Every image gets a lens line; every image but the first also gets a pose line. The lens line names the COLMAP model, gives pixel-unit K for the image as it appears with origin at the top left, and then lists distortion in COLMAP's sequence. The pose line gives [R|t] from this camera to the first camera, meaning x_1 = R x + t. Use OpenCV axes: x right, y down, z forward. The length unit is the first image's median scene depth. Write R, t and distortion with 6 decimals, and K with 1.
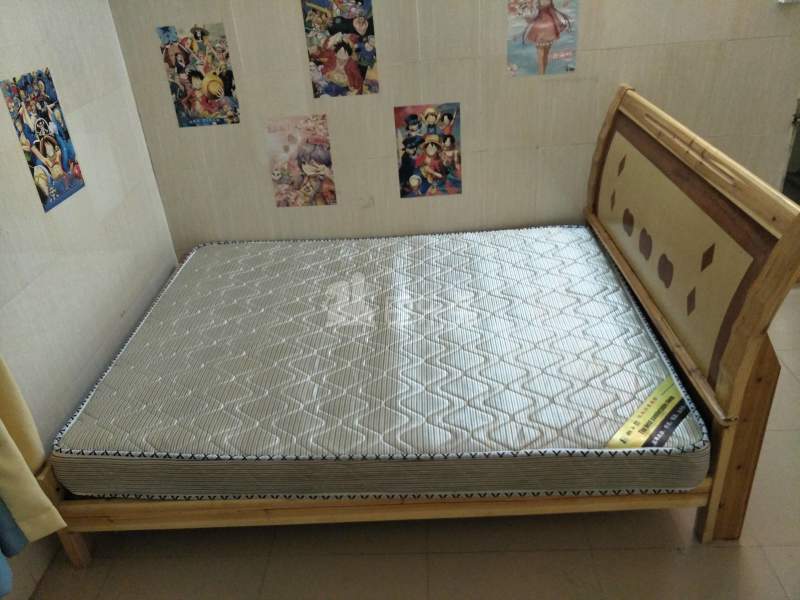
lens RADIAL K [[672.2, 0, 400.0], [0, 672.2, 300.0], [0, 0, 1]] dist [-0.052735, 0.090253]
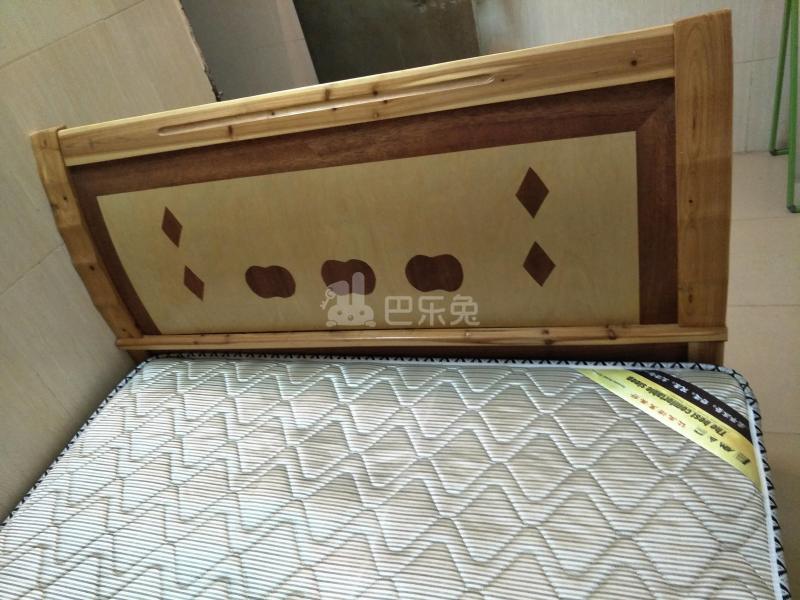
lens RADIAL K [[672.2, 0, 400.0], [0, 672.2, 300.0], [0, 0, 1]] dist [-0.052735, 0.090253]
pose [[0.275524, -0.583315, 0.764087, -0.085250], [0.665575, 0.689275, 0.286201, -0.175584], [-0.693612, 0.429702, 0.578152, 0.507437]]
